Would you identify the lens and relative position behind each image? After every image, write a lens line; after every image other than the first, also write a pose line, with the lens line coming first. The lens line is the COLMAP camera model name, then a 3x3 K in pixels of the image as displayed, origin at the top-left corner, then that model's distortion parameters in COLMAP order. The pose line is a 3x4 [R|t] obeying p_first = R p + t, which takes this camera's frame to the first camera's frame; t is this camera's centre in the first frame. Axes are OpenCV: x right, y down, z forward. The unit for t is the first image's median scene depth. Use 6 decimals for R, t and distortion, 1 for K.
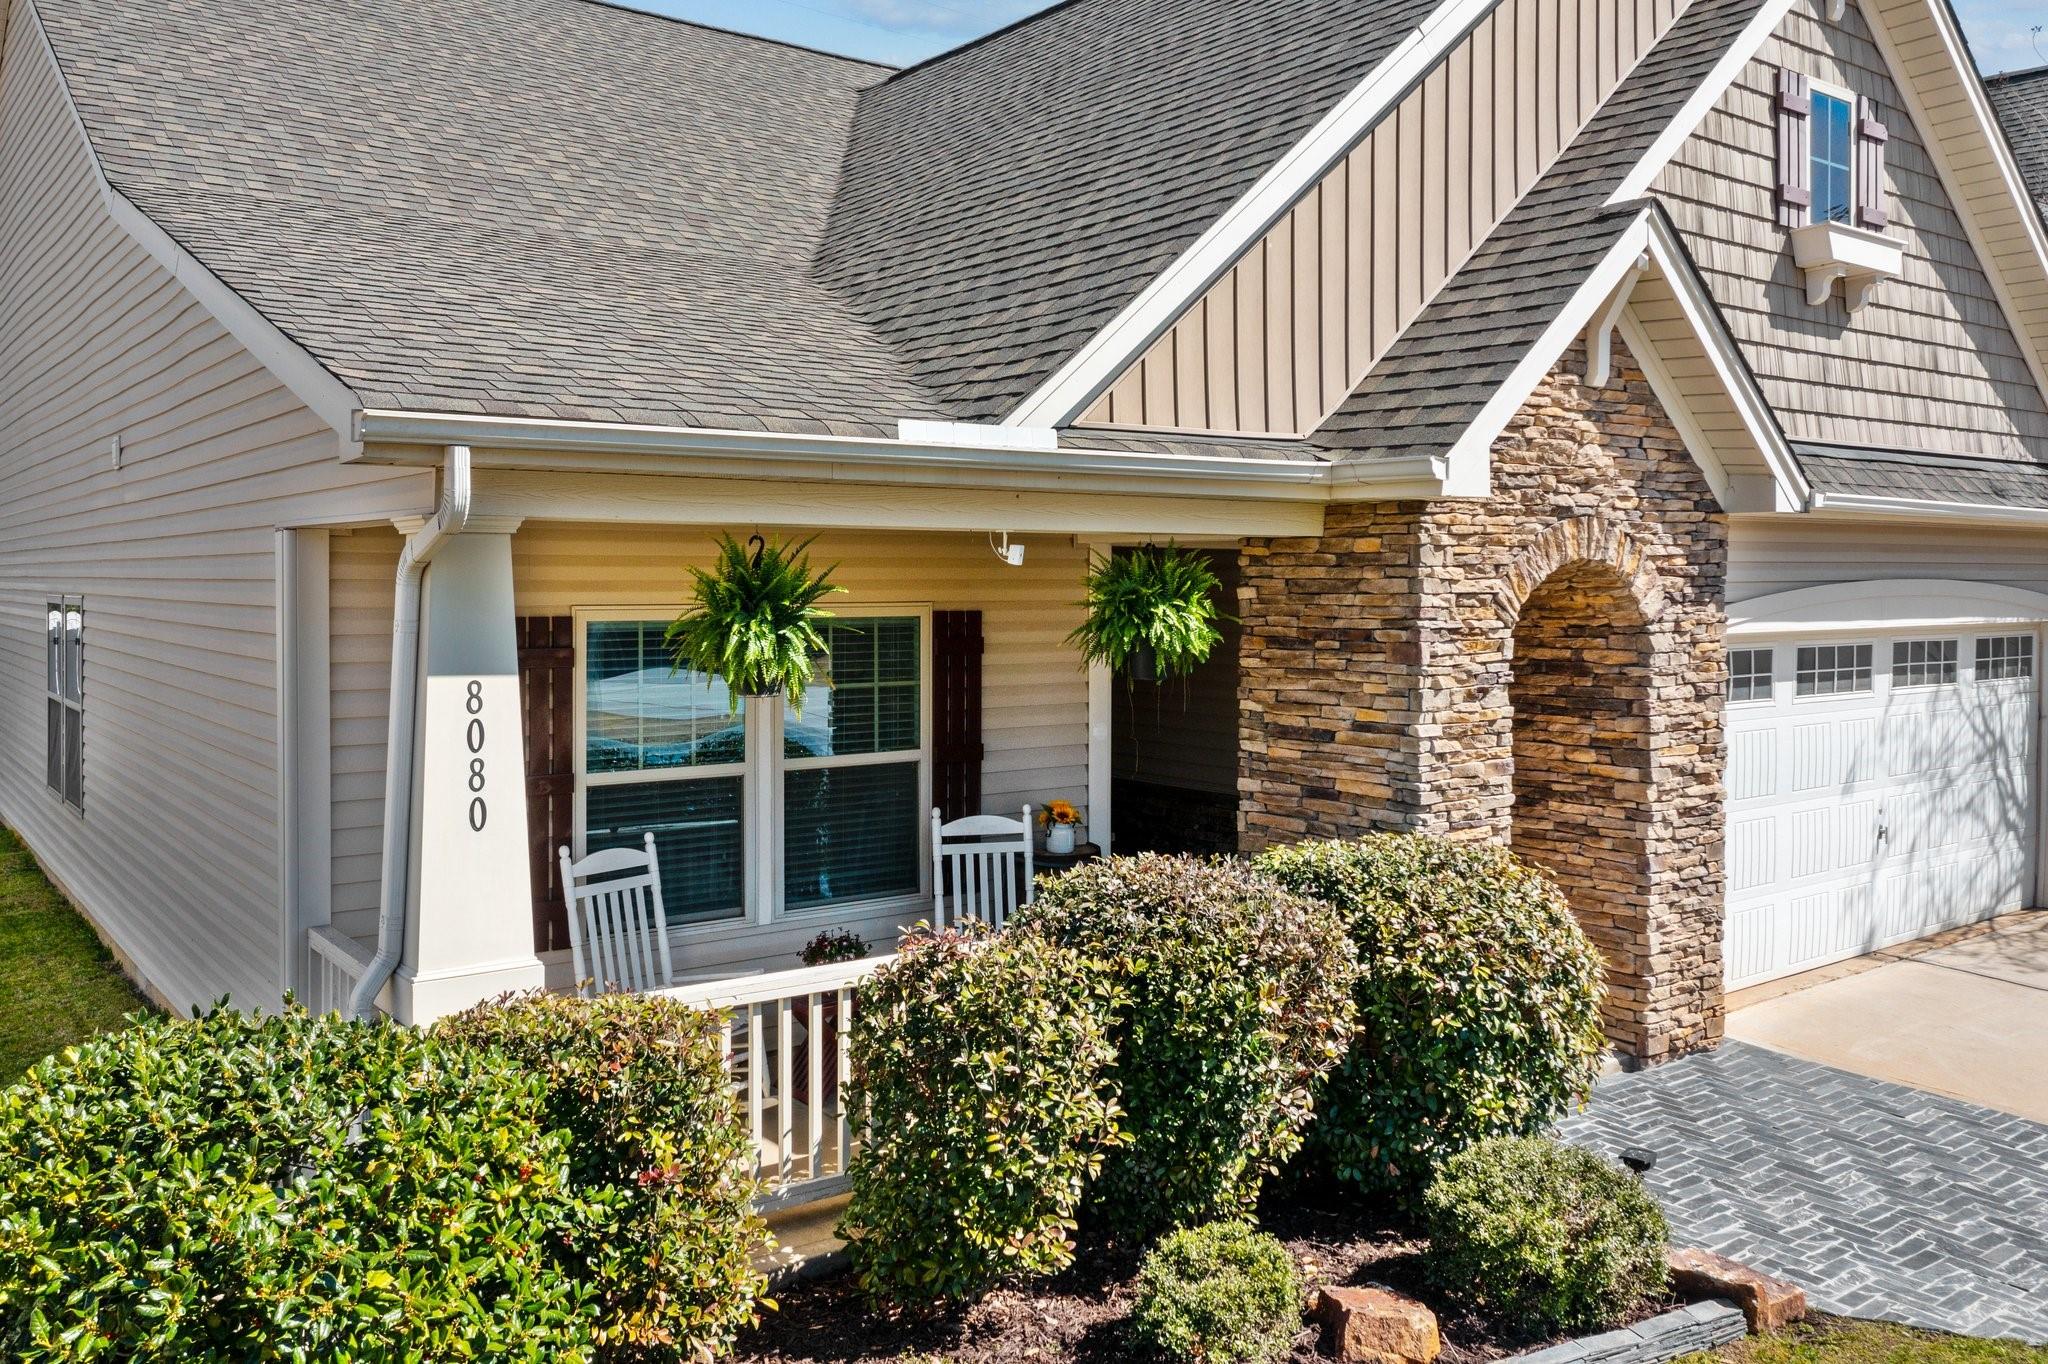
lens RADIAL K [[1650.0, 0, 1030.9], [0, 1650.0, 600.0], [0, 0, 1]] dist [-0.004336, -0.007102]
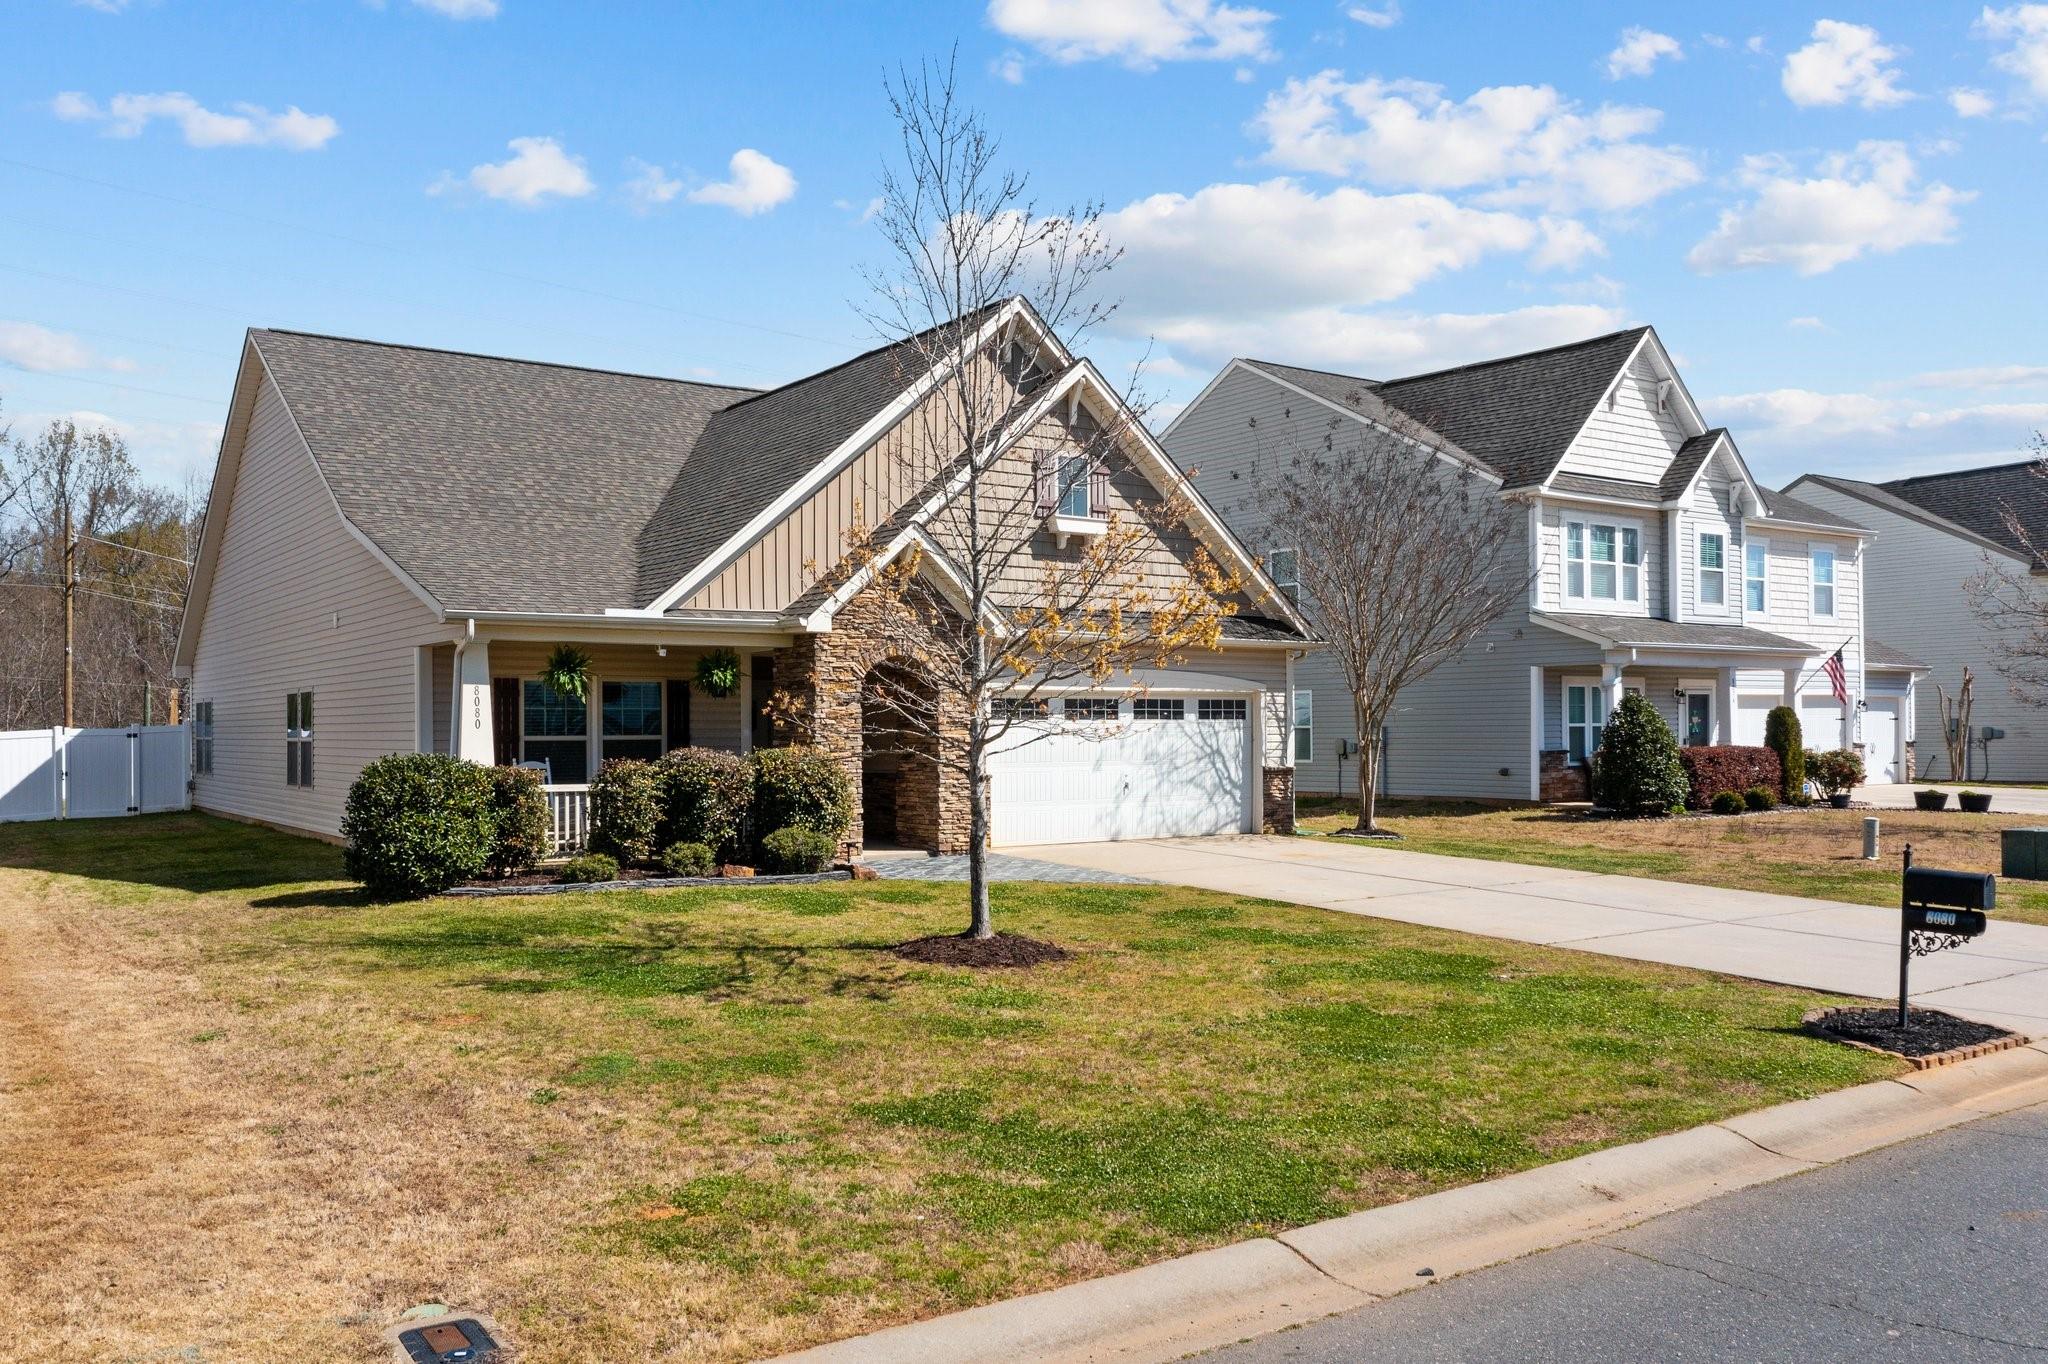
lens RADIAL K [[1643.1, 0, 1021.9], [0, 1643.1, 744.9], [0, 0, 1]] dist [-0.004433, 0.000476]
pose [[0.999120, -0.006856, -0.041387, 0.660736], [0.006622, 0.999961, -0.005797, 0.139264], [0.041425, 0.005518, 0.999126, -1.670881]]
